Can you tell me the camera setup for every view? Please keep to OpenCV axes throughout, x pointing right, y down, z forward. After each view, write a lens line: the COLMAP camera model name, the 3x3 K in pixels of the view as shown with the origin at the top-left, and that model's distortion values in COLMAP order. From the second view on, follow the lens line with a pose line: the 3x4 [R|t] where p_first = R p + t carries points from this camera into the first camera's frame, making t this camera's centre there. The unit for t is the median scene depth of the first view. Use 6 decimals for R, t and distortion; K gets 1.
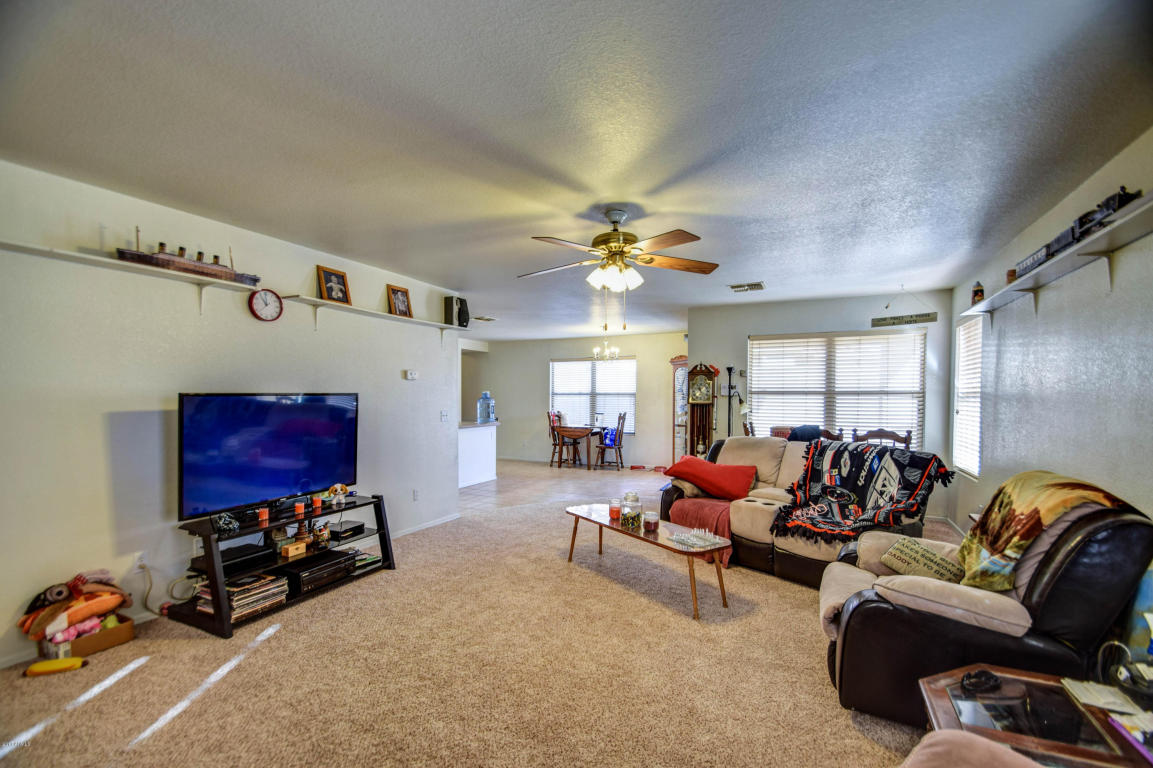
lens RADIAL K [[510.1, 0, 578.0], [0, 510.1, 393.0], [0, 0, 1]] dist [-0.000775, -0.006055]
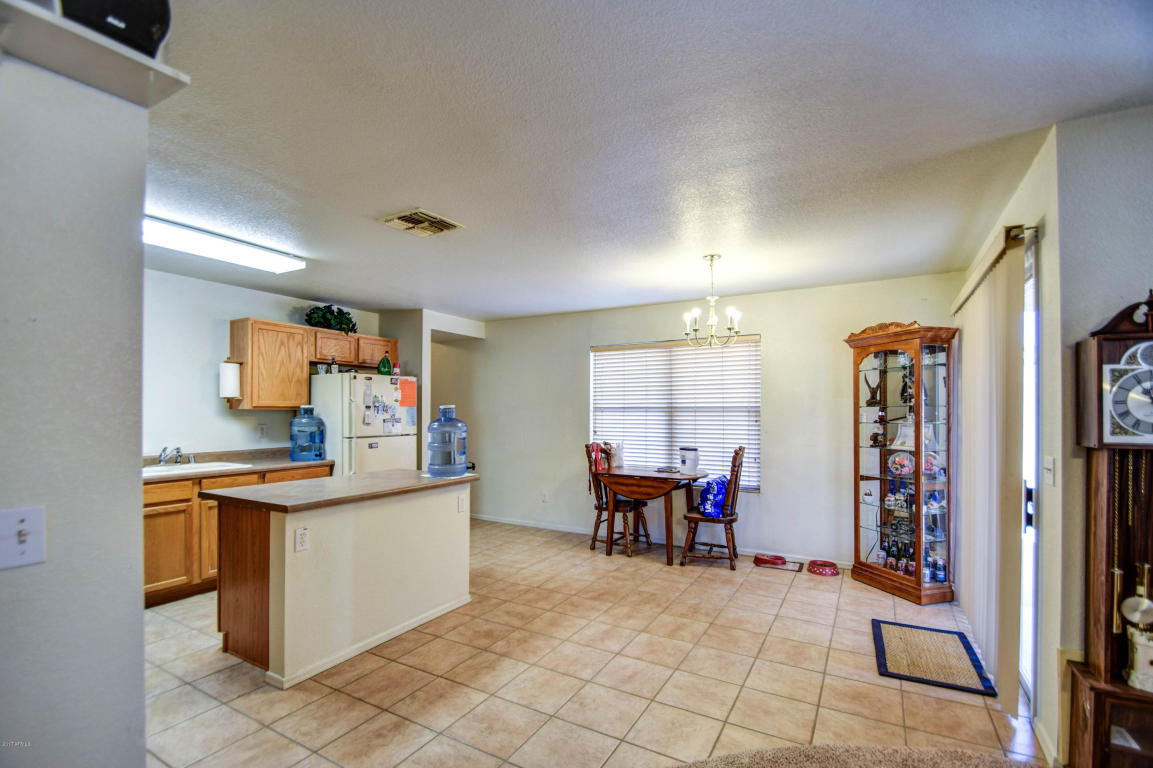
lens RADIAL K [[510.1, 0, 572.1], [0, 510.1, 409.5], [0, 0, 1]] dist [-0.000775, -0.006055]
pose [[0.996041, 0.001836, -0.088871, -0.027591], [-0.001716, 0.999998, 0.001422, 0.000887], [0.088874, -0.001264, 0.996042, 0.481599]]
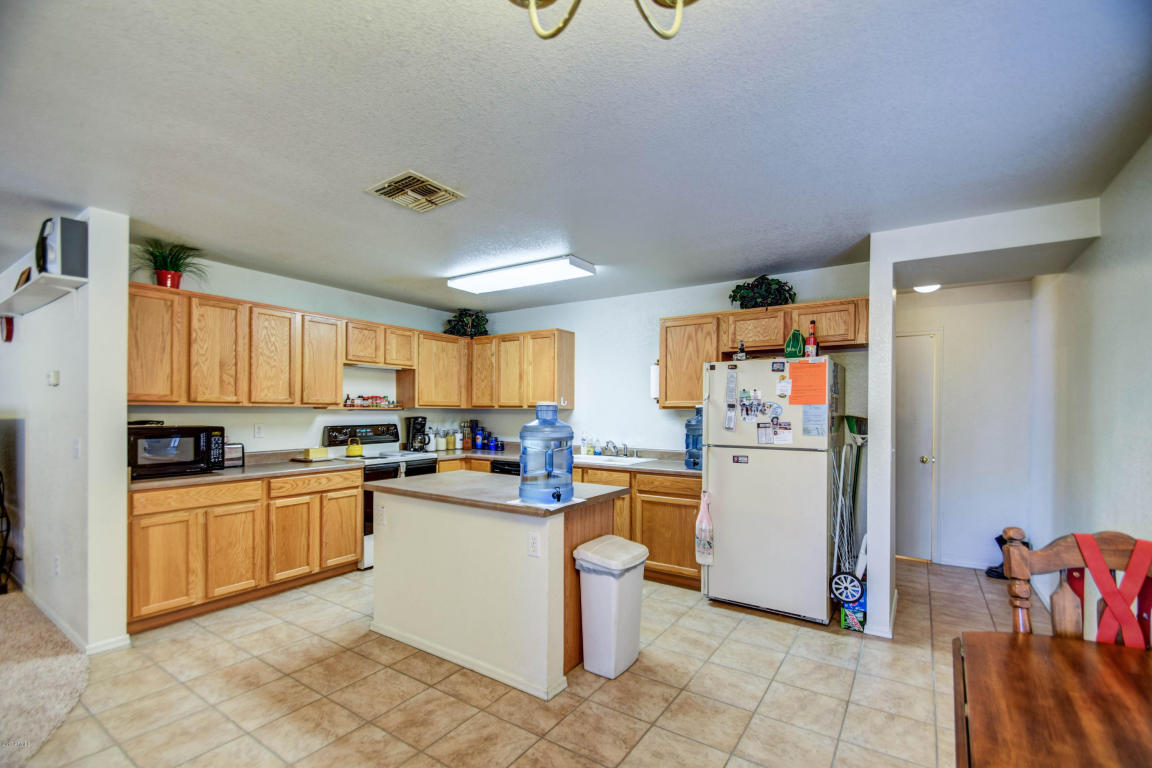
lens RADIAL K [[509.7, 0, 577.5], [0, 509.7, 409.1], [0, 0, 1]] dist [-0.000775, -0.006055]
pose [[-0.145195, -0.004486, -0.989393, 0.108044], [-0.002885, 0.999987, -0.004110, 0.003699], [0.989399, 0.002258, -0.145207, 0.906255]]
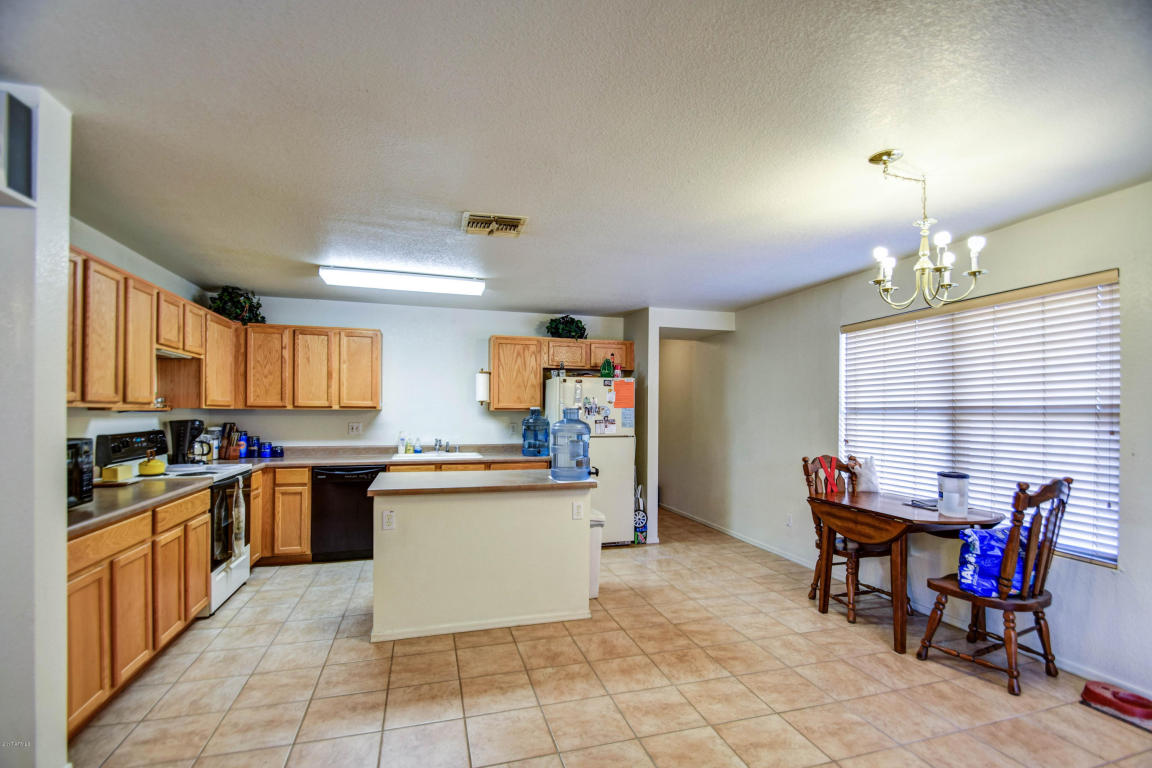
lens RADIAL K [[509.7, 0, 579.1], [0, 509.7, 409.9], [0, 0, 1]] dist [-0.000775, -0.006055]
pose [[0.663296, 0.000436, -0.748357, 0.121922], [-0.002110, 0.999997, -0.001287, 0.001757], [0.748355, 0.002432, 0.663295, 0.614942]]
